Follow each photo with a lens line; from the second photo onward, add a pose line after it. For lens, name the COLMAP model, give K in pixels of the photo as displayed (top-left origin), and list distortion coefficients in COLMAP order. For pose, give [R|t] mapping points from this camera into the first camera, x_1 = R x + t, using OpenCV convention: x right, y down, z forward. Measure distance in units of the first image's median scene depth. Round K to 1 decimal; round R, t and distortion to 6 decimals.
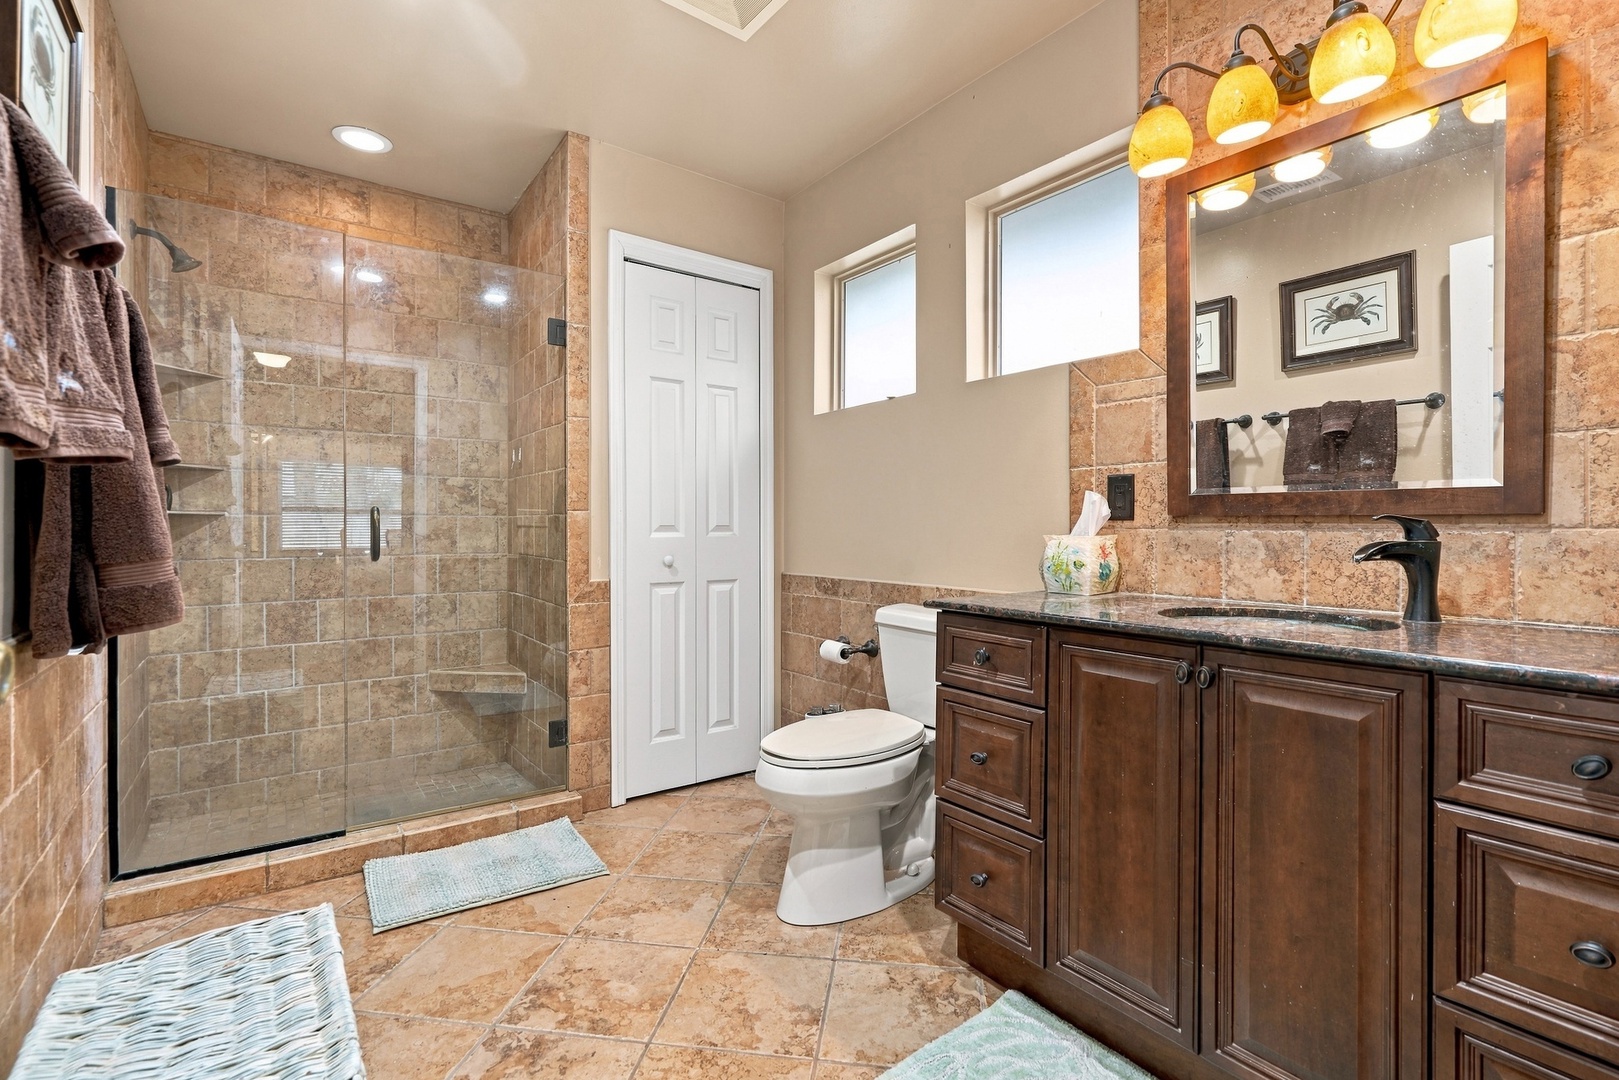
lens RADIAL K [[748.5, 0, 802.0], [0, 748.5, 535.4], [0, 0, 1]] dist [-0.002062, 0.001815]
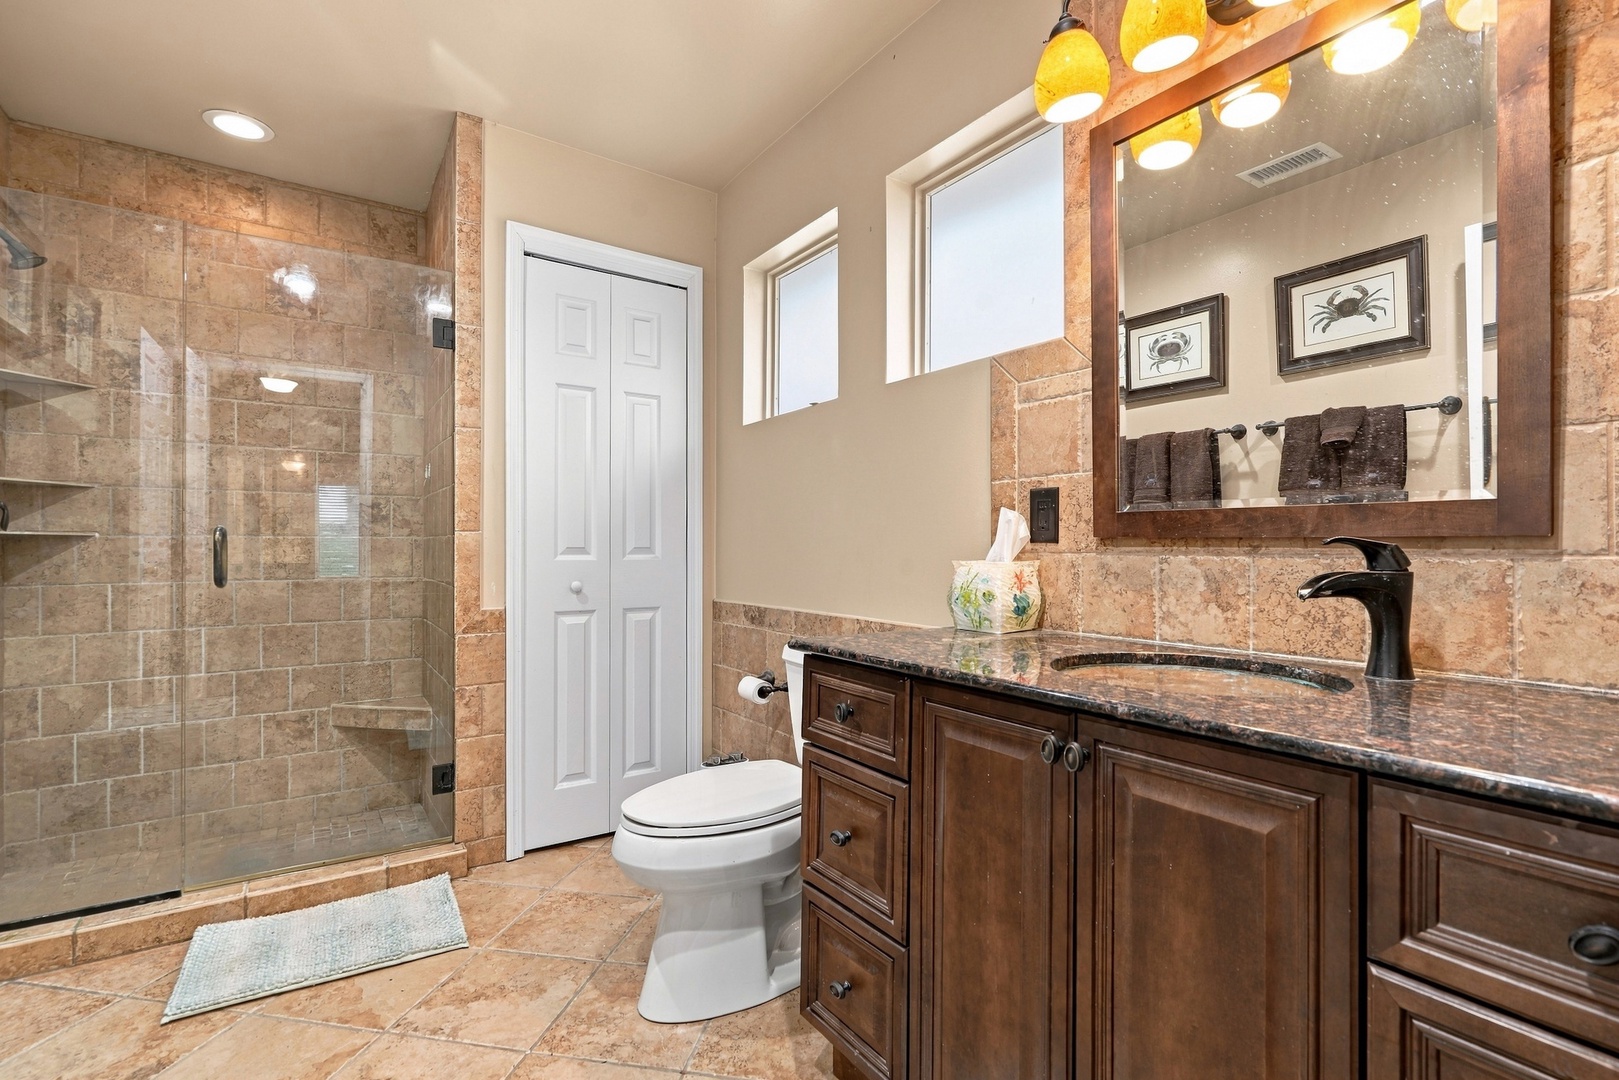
lens RADIAL K [[748.5, 0, 800.5], [0, 748.5, 550.4], [0, 0, 1]] dist [-0.002062, 0.001815]
pose [[0.999404, 0.000993, -0.034507, 0.175467], [-0.001243, 0.999973, -0.007234, -0.005118], [0.034499, 0.007272, 0.999378, 0.150456]]
